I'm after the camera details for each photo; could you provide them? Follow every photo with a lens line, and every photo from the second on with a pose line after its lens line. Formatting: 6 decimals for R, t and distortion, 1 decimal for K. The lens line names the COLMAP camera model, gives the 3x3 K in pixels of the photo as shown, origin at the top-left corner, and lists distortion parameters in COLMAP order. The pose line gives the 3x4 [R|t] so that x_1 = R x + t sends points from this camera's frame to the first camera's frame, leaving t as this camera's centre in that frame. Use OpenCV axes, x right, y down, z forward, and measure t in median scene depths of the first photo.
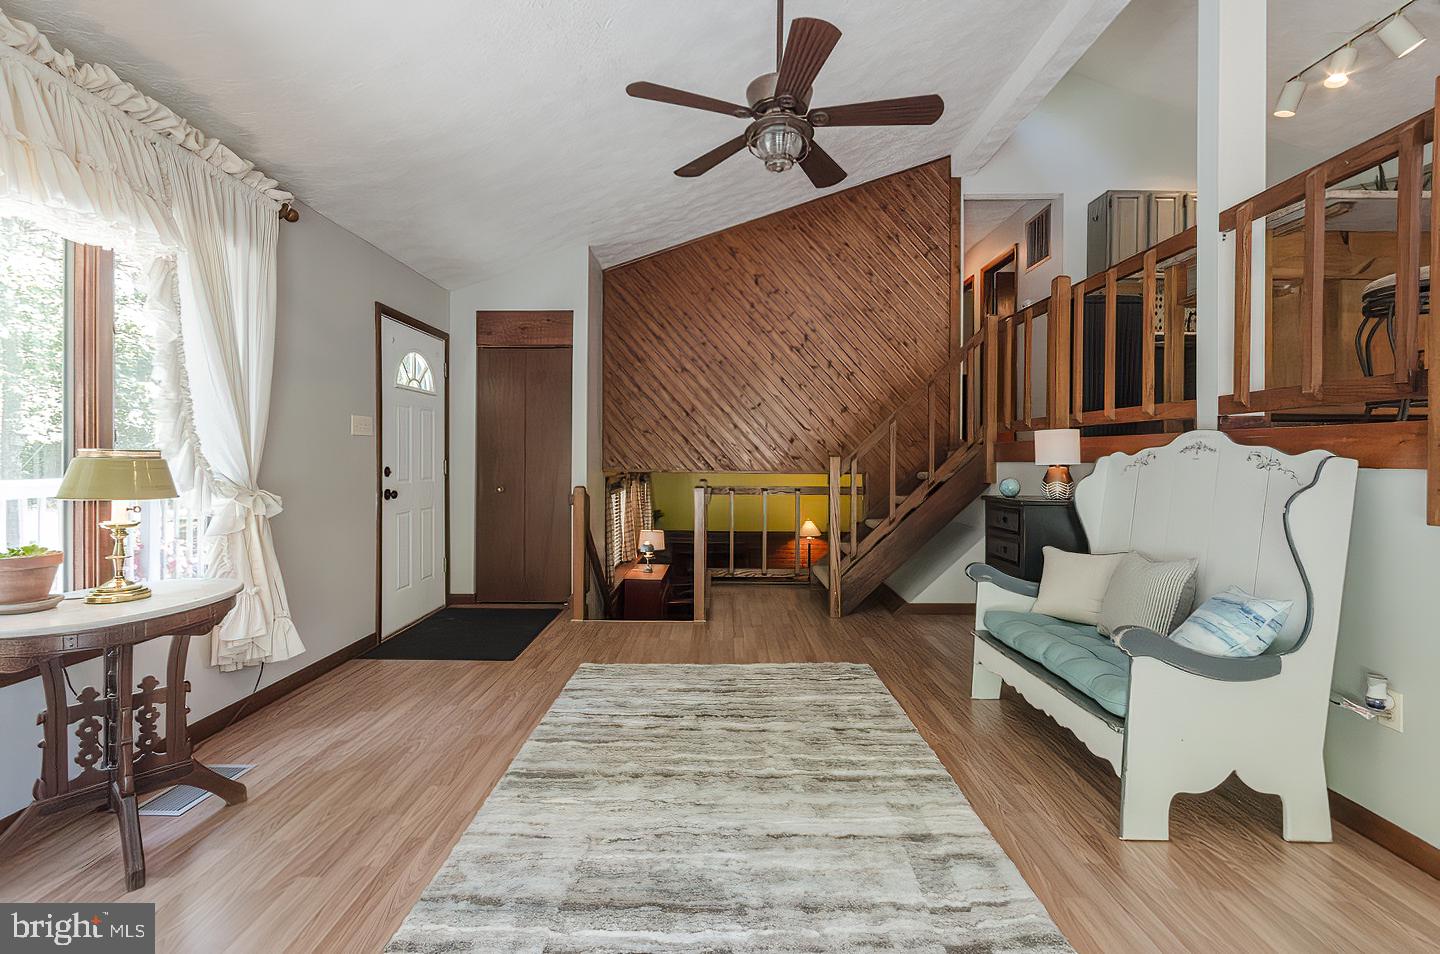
lens RADIAL K [[646.6, 0, 712.1], [0, 646.6, 456.7], [0, 0, 1]] dist [0.007284, -0.001553]
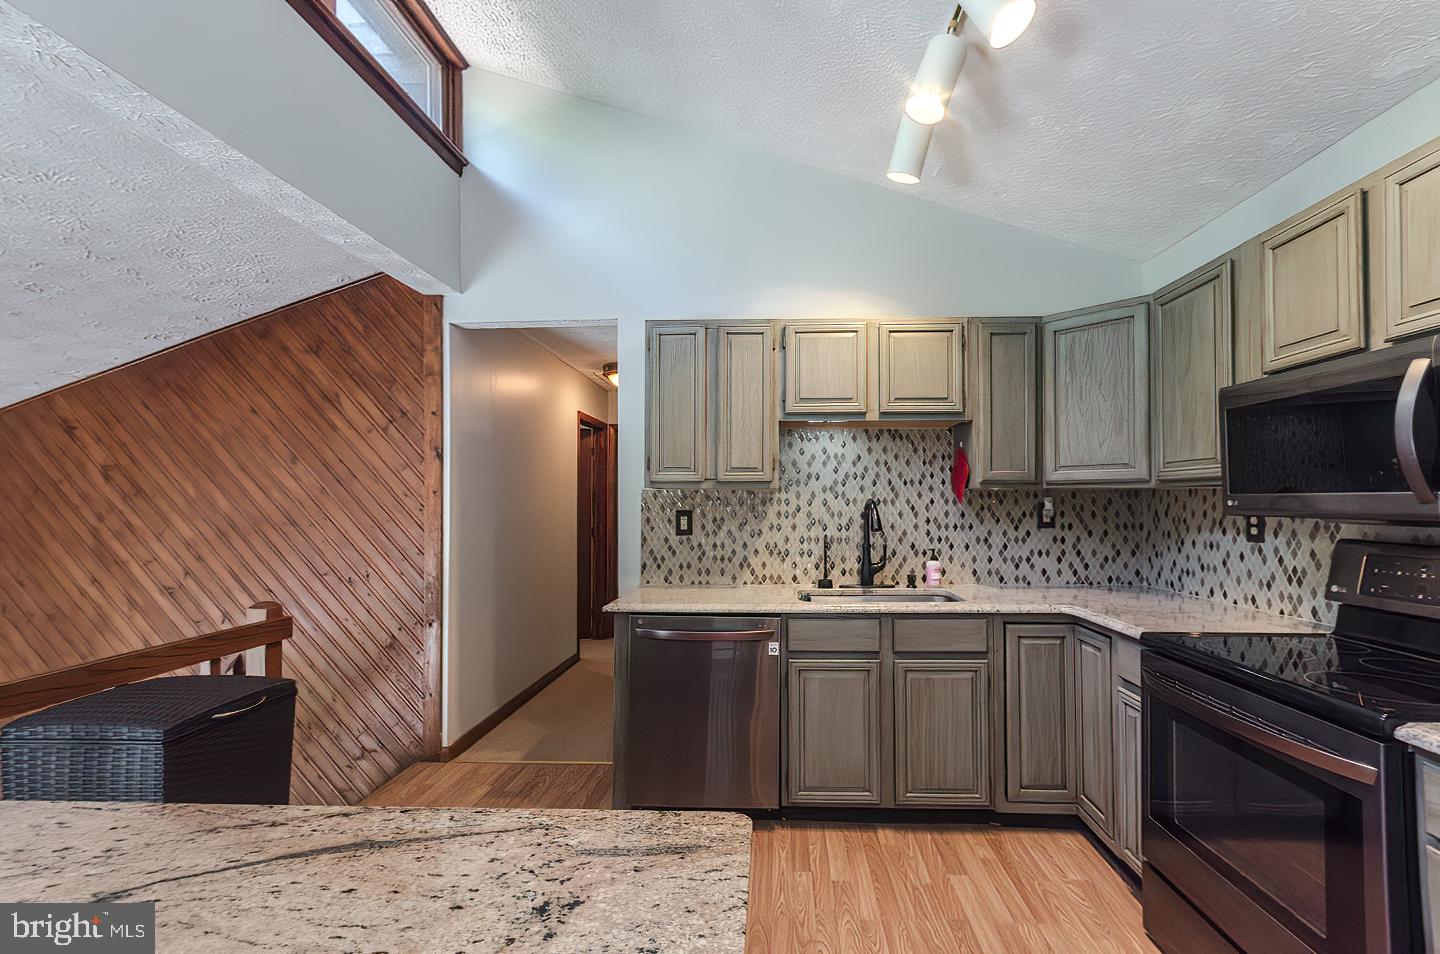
lens RADIAL K [[646.6, 0, 749.8], [0, 646.6, 493.8], [0, 0, 1]] dist [0.007284, -0.001553]
pose [[0.998500, -0.007353, -0.054258, 1.085137], [0.007086, 0.999962, -0.005110, -0.389341], [0.054294, 0.004718, 0.998514, 0.682123]]
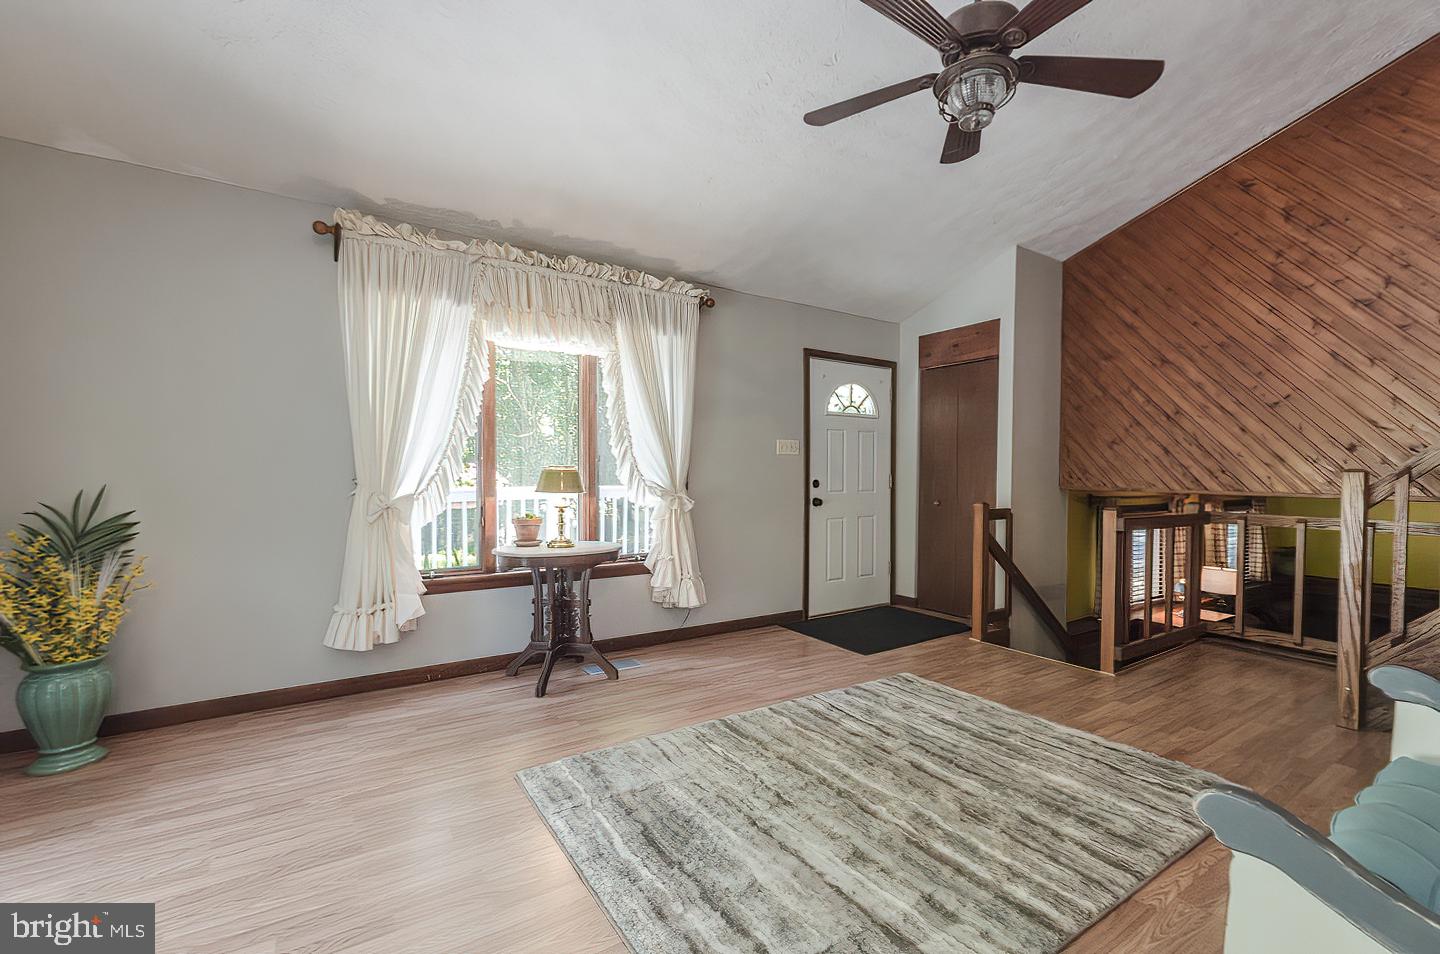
lens RADIAL K [[629.4, 0, 736.1], [0, 629.4, 489.8], [0, 0, 1]] dist [0.000150, 0.000156]
pose [[0.567698, 0.023904, -0.822890, 0.458825], [-0.002755, 0.999628, 0.027137, 0.002820], [0.823233, -0.013138, 0.567552, 0.212920]]
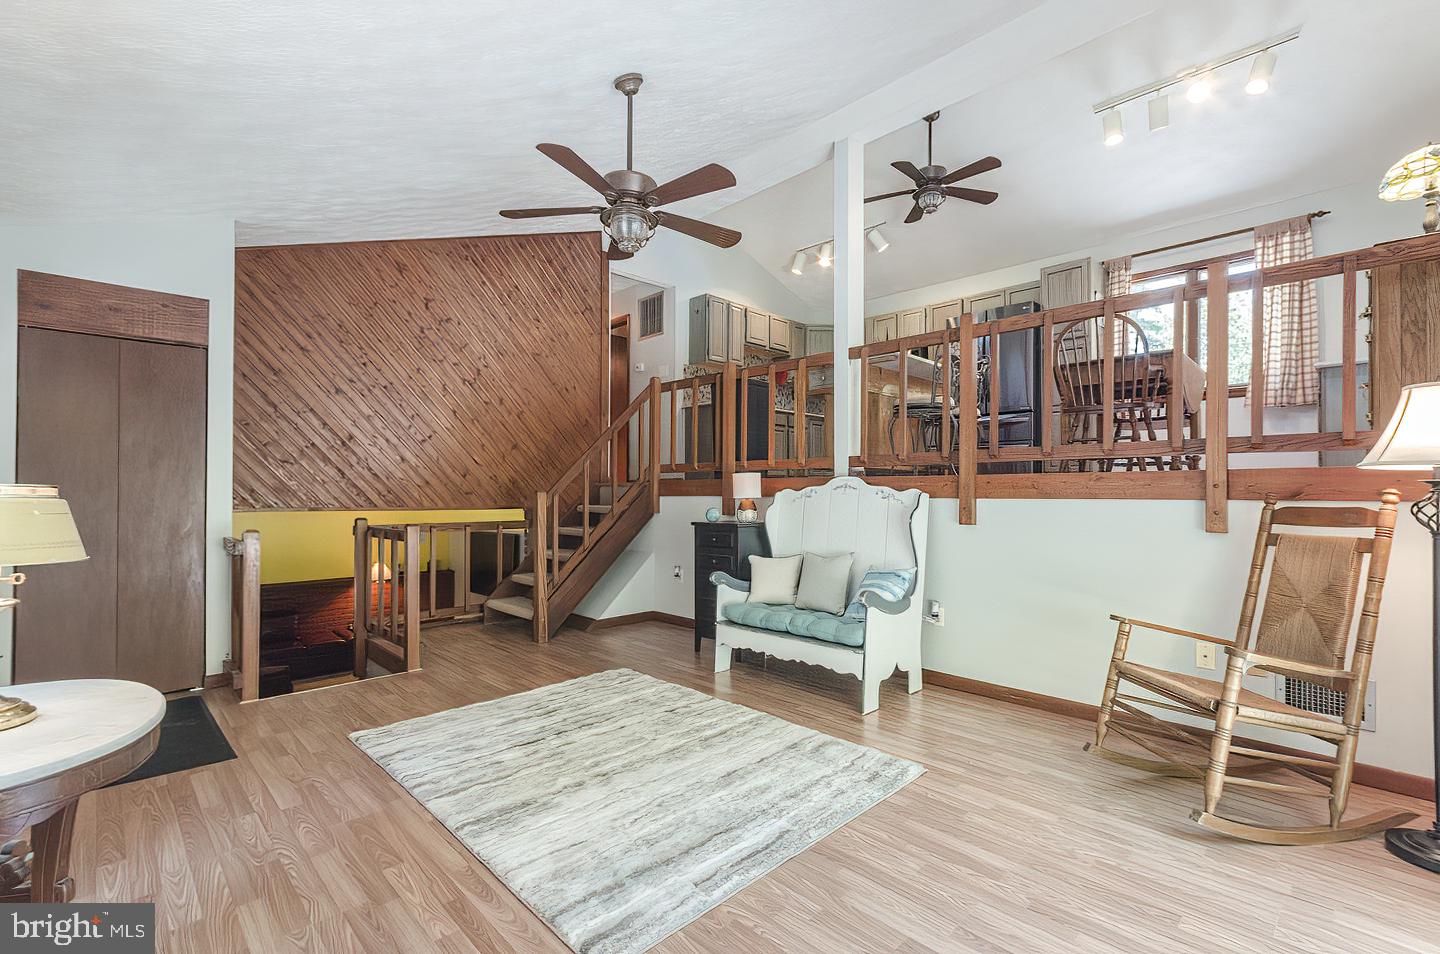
lens RADIAL K [[646.6, 0, 747.8], [0, 646.6, 490.6], [0, 0, 1]] dist [0.007284, -0.001553]
pose [[0.687720, -0.001189, 0.725975, -0.460654], [0.000336, 0.999999, 0.001320, -0.005318], [-0.725976, -0.000664, 0.687720, 0.022202]]
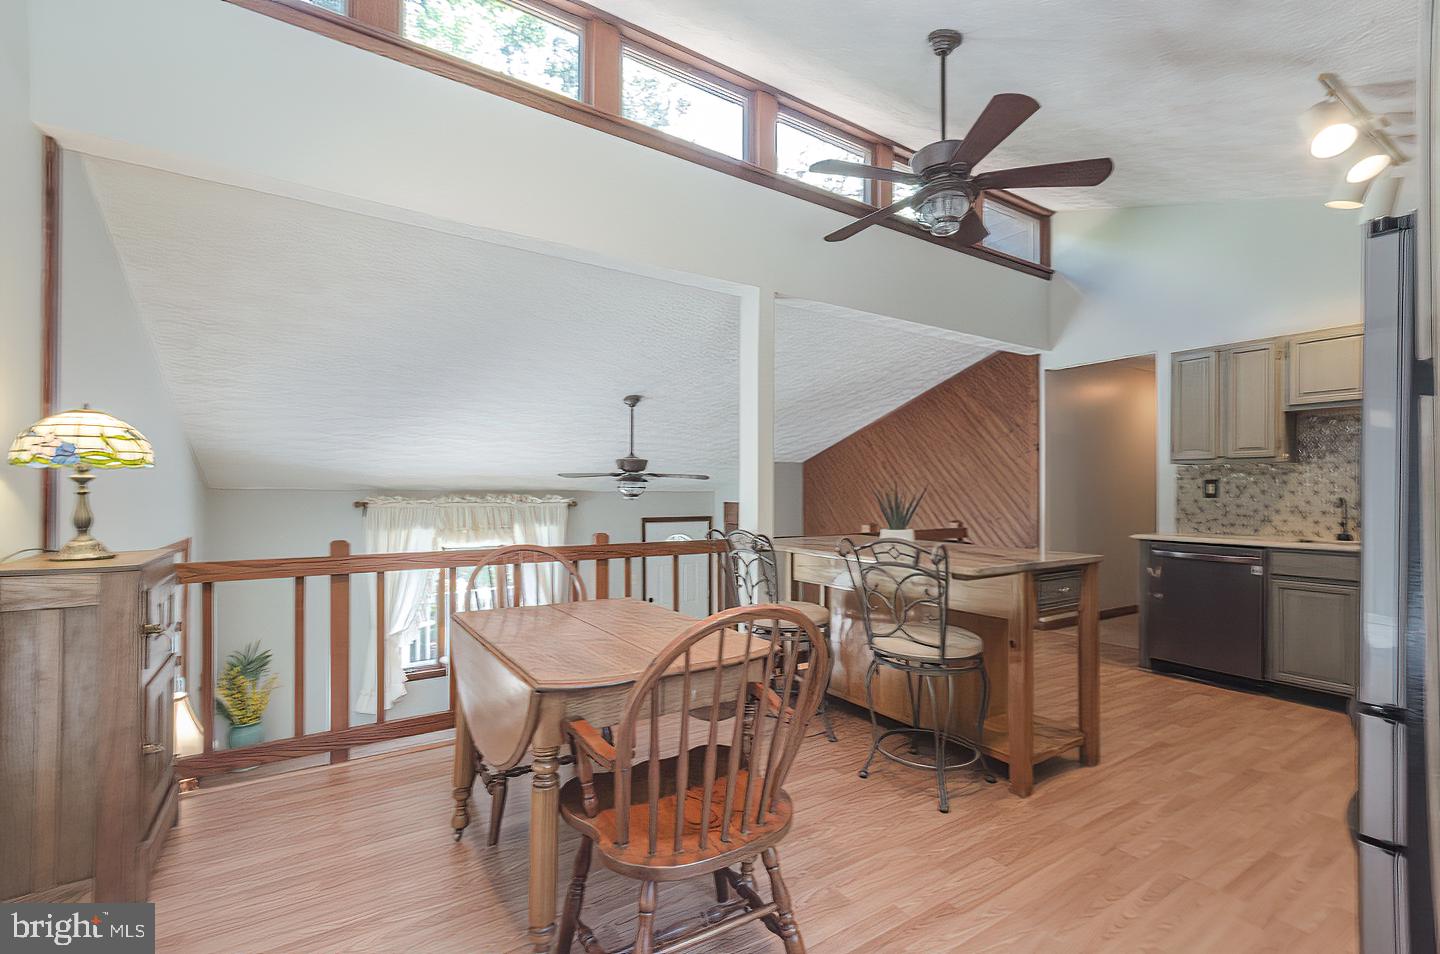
lens RADIAL K [[646.6, 0, 727.3], [0, 646.6, 484.4], [0, 0, 1]] dist [0.007284, -0.001553]
pose [[0.549545, -0.011420, -0.835386, 1.475627], [0.004006, 0.999931, -0.011034, -0.353102], [0.835455, 0.002717, 0.549552, 0.109173]]
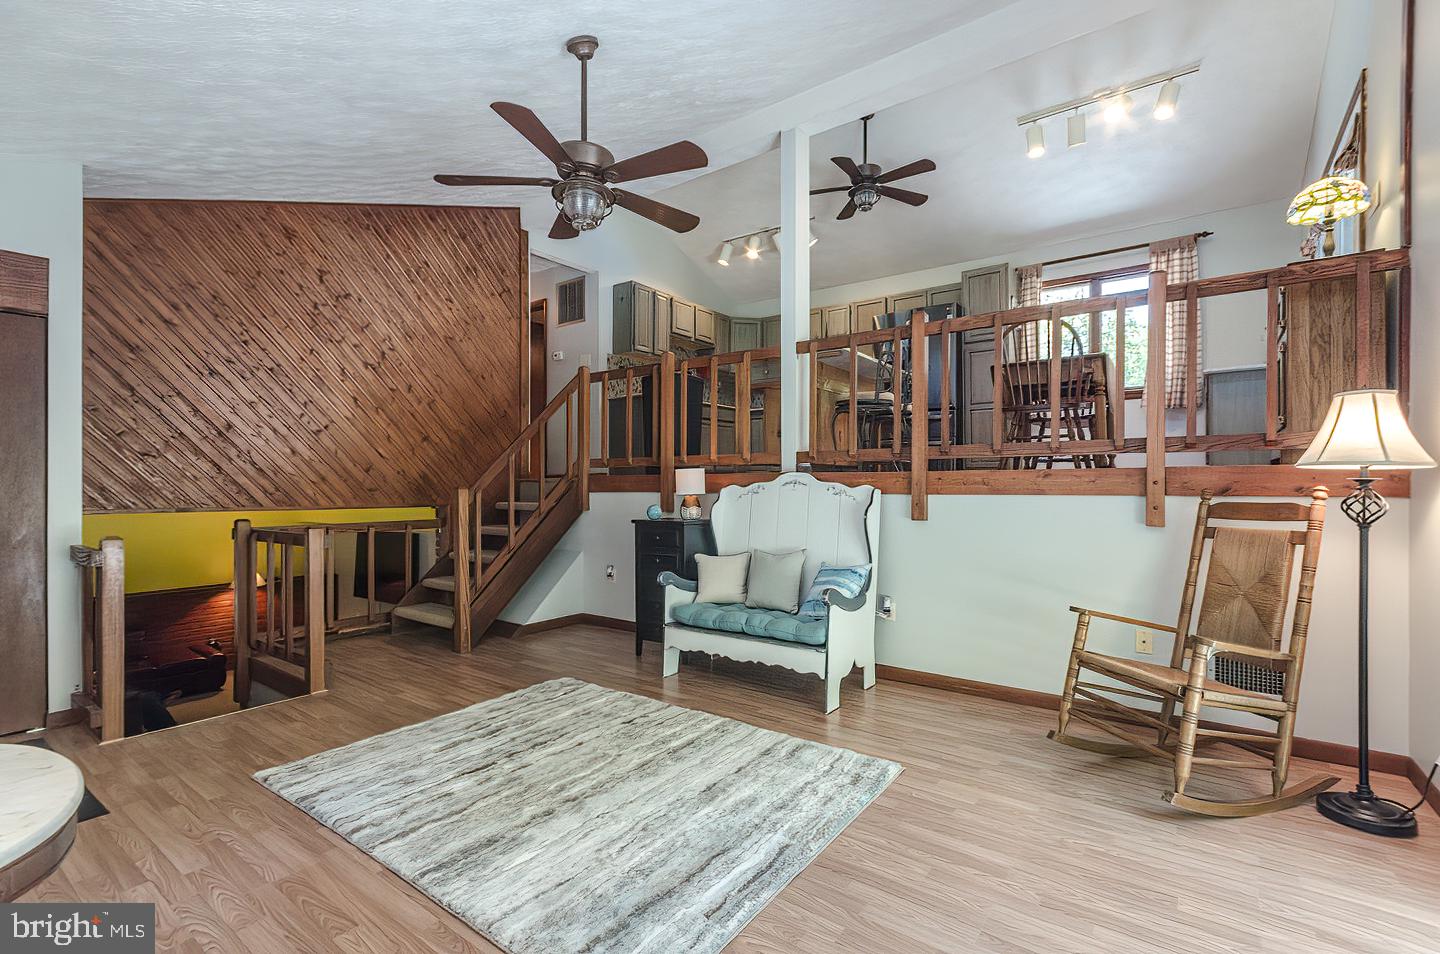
lens RADIAL K [[646.6, 0, 751.8], [0, 646.6, 489.8], [0, 0, 1]] dist [0.007284, -0.001553]
pose [[0.562221, -0.010769, 0.826917, -0.489532], [0.002617, 0.999933, 0.011243, -0.011484], [-0.826983, -0.004157, 0.562212, 0.113835]]
